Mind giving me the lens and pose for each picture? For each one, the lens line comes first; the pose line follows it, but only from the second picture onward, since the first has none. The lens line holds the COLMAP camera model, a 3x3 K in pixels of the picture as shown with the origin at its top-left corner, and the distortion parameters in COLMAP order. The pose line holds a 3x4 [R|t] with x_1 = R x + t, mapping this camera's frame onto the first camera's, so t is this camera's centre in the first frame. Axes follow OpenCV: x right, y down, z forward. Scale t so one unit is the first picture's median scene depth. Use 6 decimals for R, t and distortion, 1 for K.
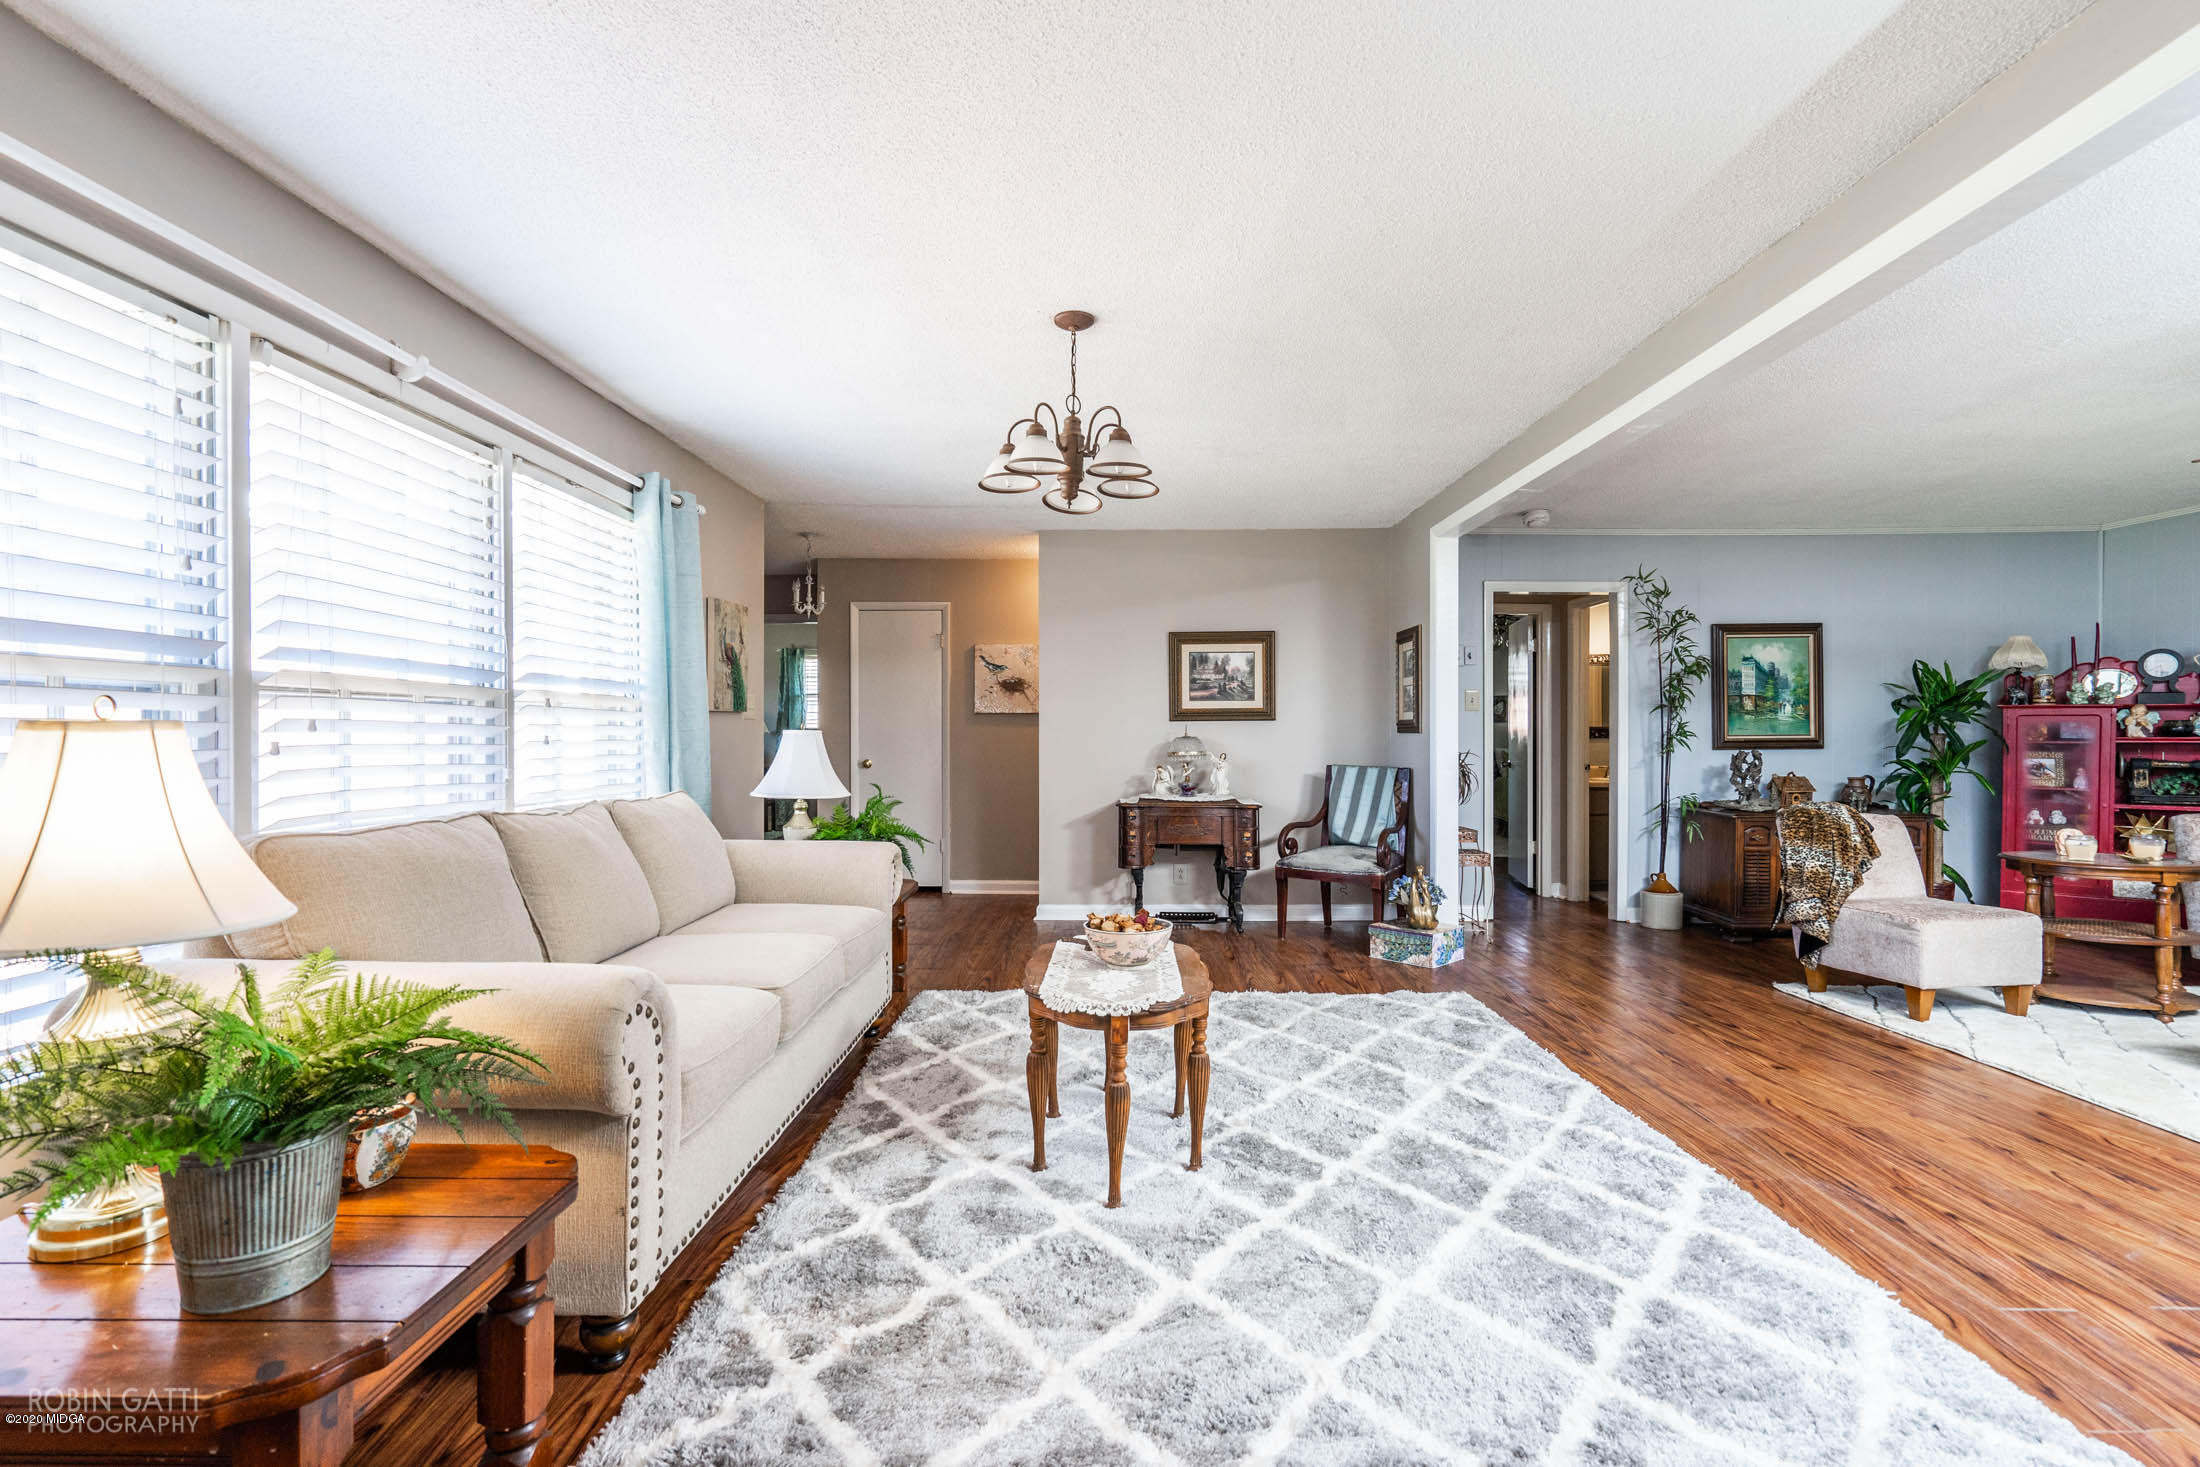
lens RADIAL K [[996.1, 0, 1100.7], [0, 996.1, 734.8], [0, 0, 1]] dist [-0.000591, 0.001630]
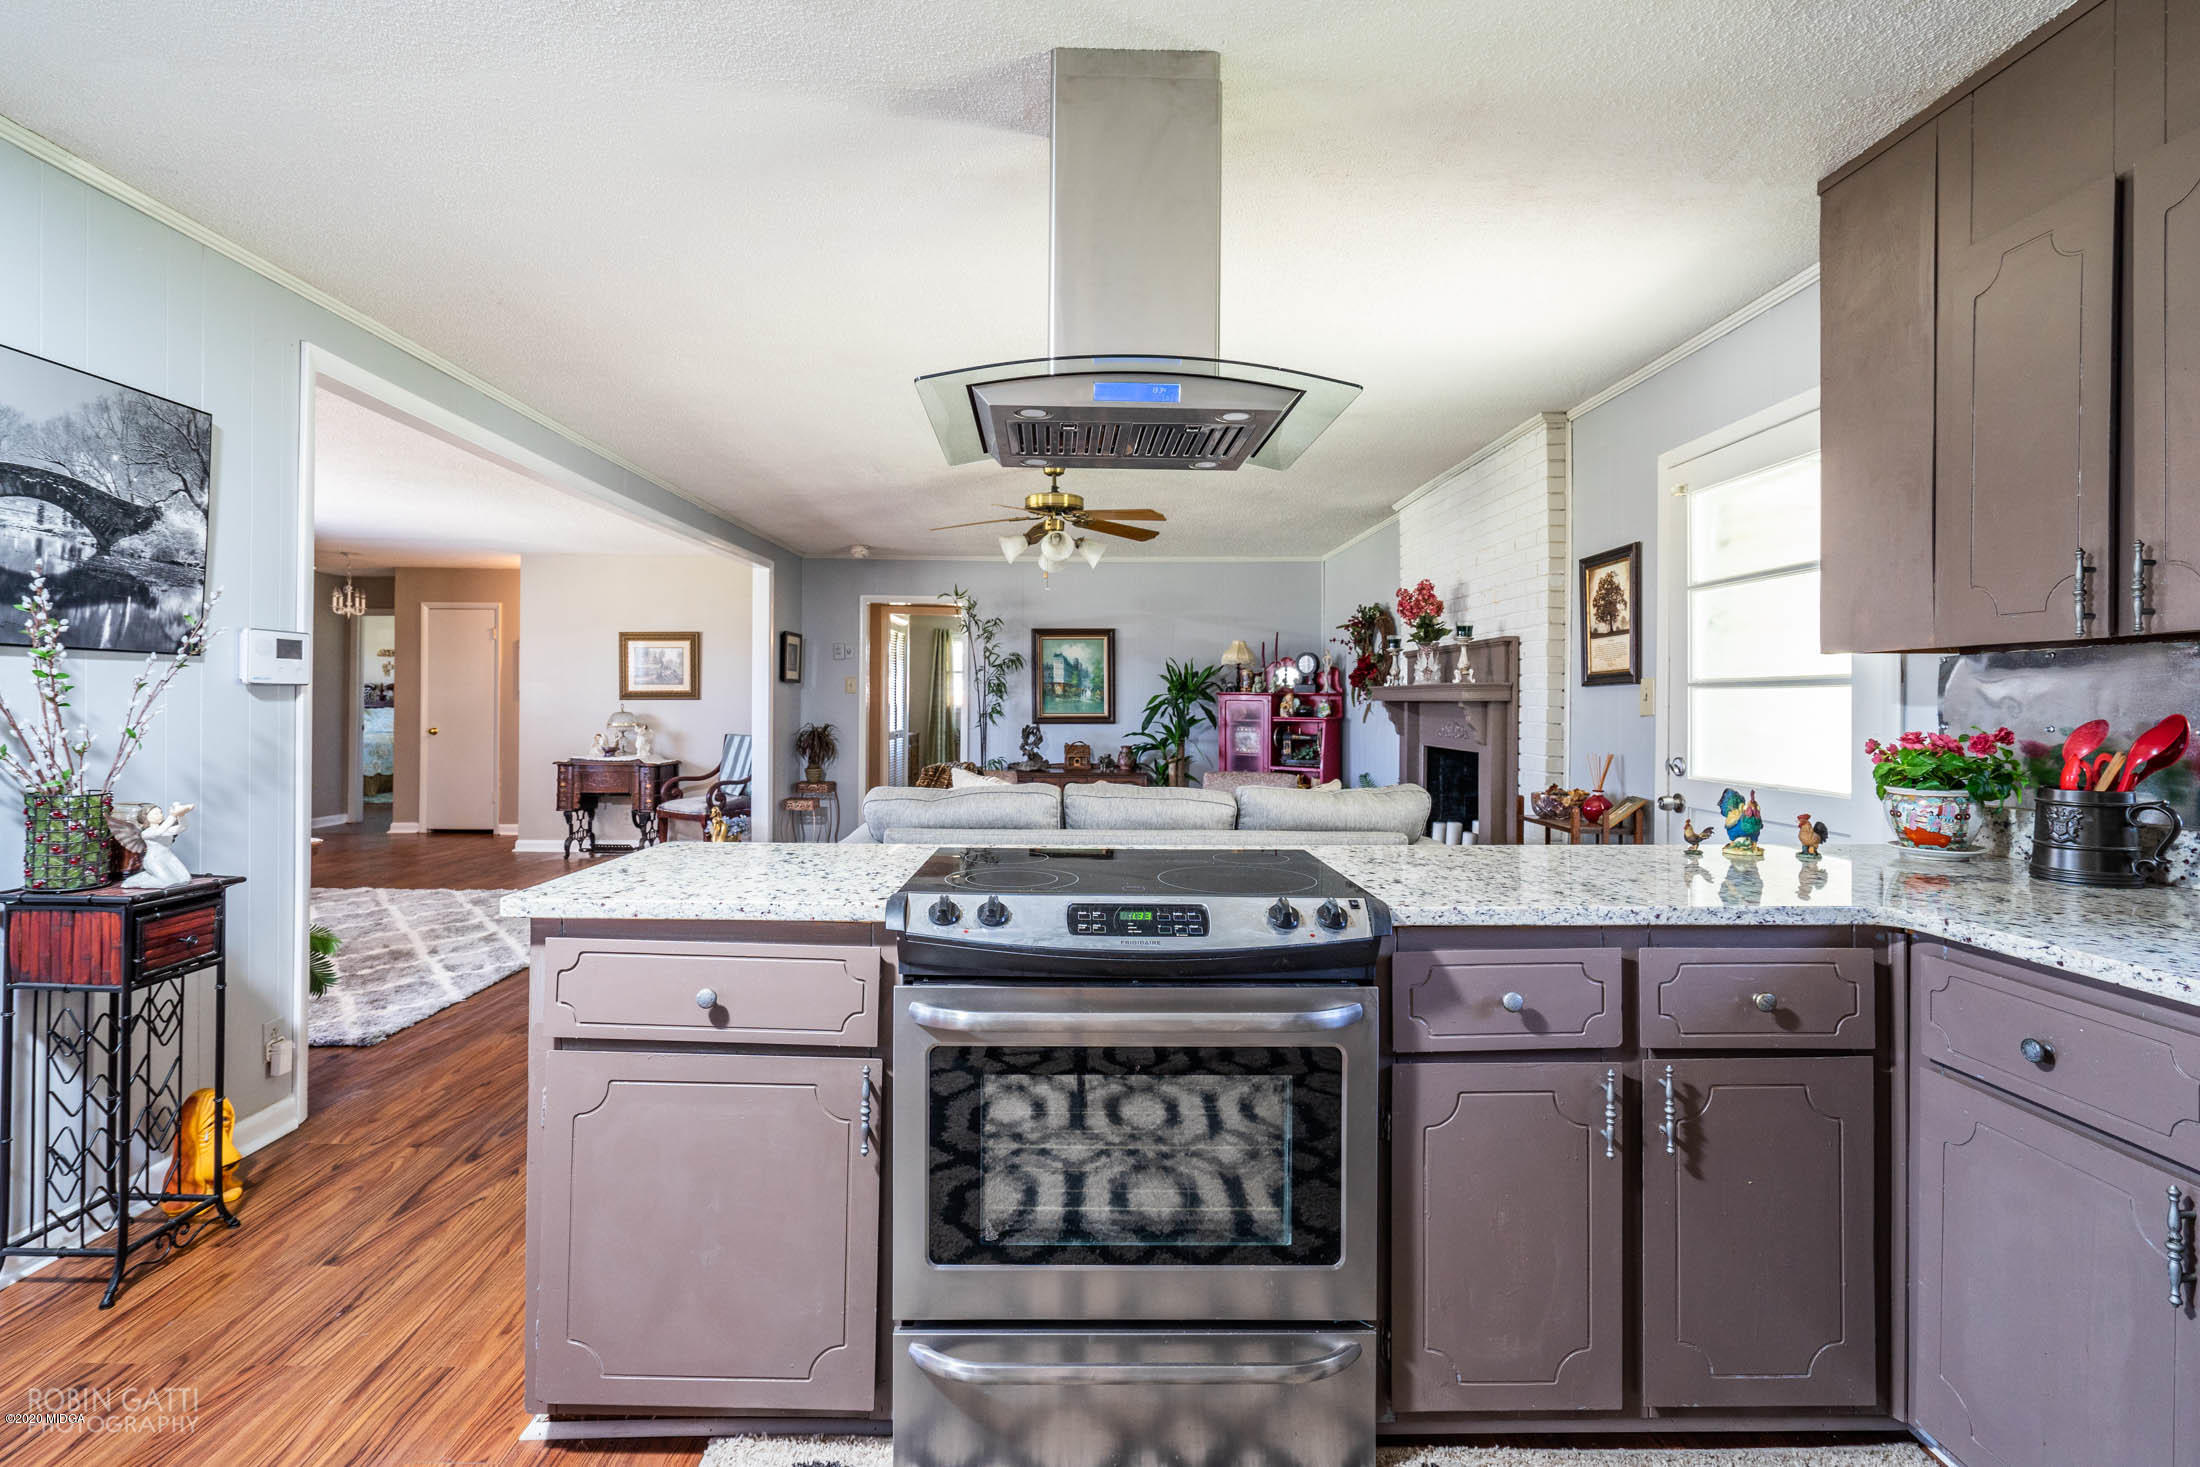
lens RADIAL K [[996.1, 0, 1080.2], [0, 996.1, 698.2], [0, 0, 1]] dist [-0.000591, 0.001630]
pose [[0.999713, 0.006240, 0.023142, 0.680997], [-0.006170, 0.999976, -0.003123, -0.016335], [-0.023161, 0.002979, 0.999727, -0.337405]]
